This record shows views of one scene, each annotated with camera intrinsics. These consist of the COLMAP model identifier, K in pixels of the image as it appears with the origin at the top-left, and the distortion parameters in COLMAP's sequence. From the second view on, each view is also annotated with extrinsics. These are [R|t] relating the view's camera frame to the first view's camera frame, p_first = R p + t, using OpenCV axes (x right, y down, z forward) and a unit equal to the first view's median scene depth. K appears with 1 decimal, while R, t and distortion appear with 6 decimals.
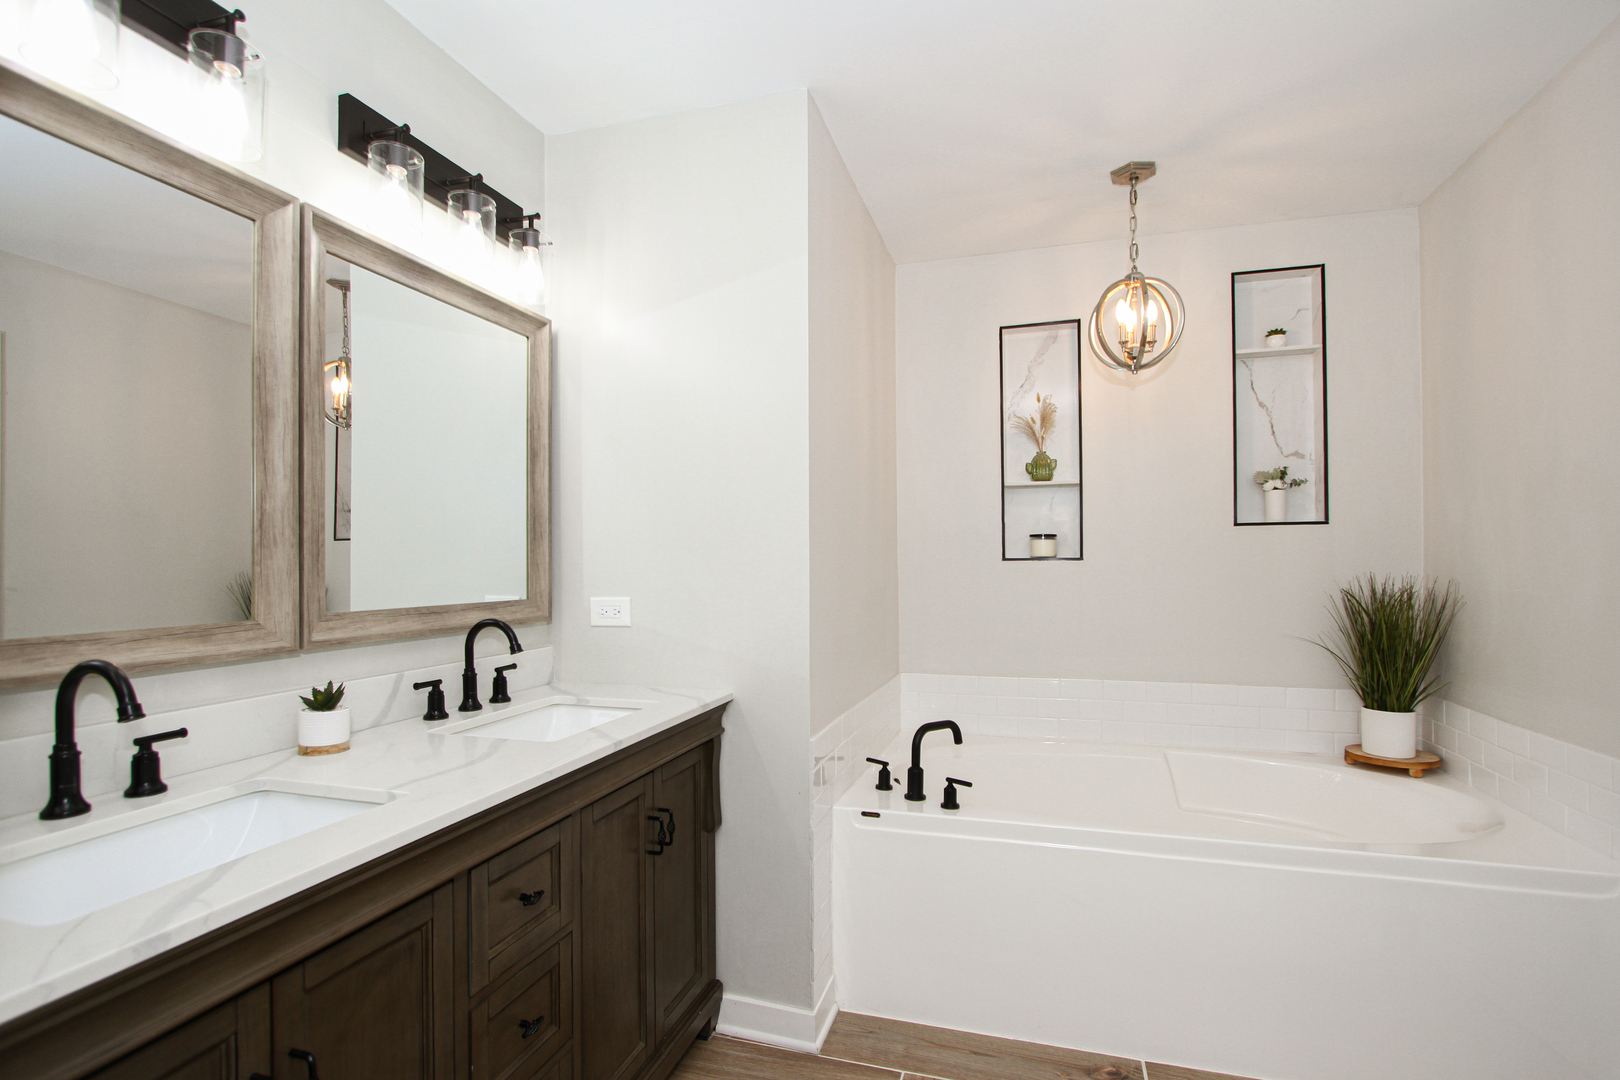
lens RADIAL K [[755.1, 0, 808.0], [0, 755.1, 550.0], [0, 0, 1]] dist [-0.019393, 0.003066]
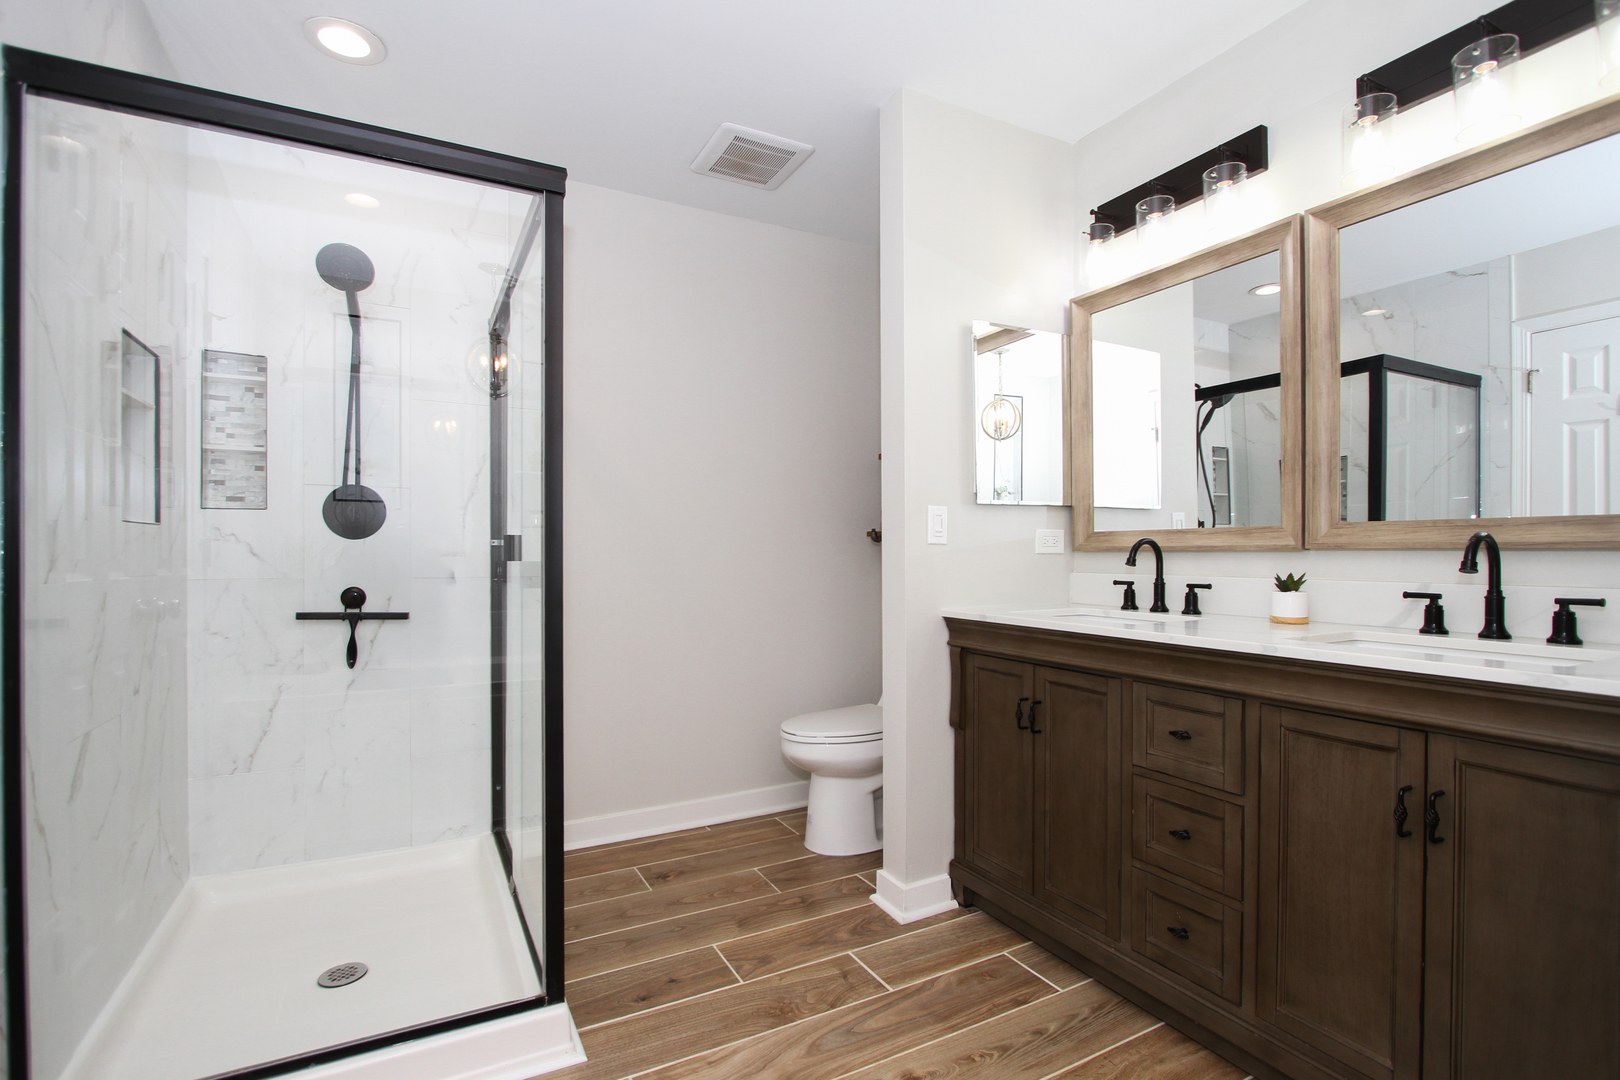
lens RADIAL K [[755.1, 0, 809.4], [0, 755.1, 547.4], [0, 0, 1]] dist [-0.019393, 0.003066]
pose [[-0.701717, 0.002239, -0.712453, 1.014471], [0.015517, 0.999806, -0.012141, 0.151181], [0.712287, -0.019575, -0.701615, 1.483286]]
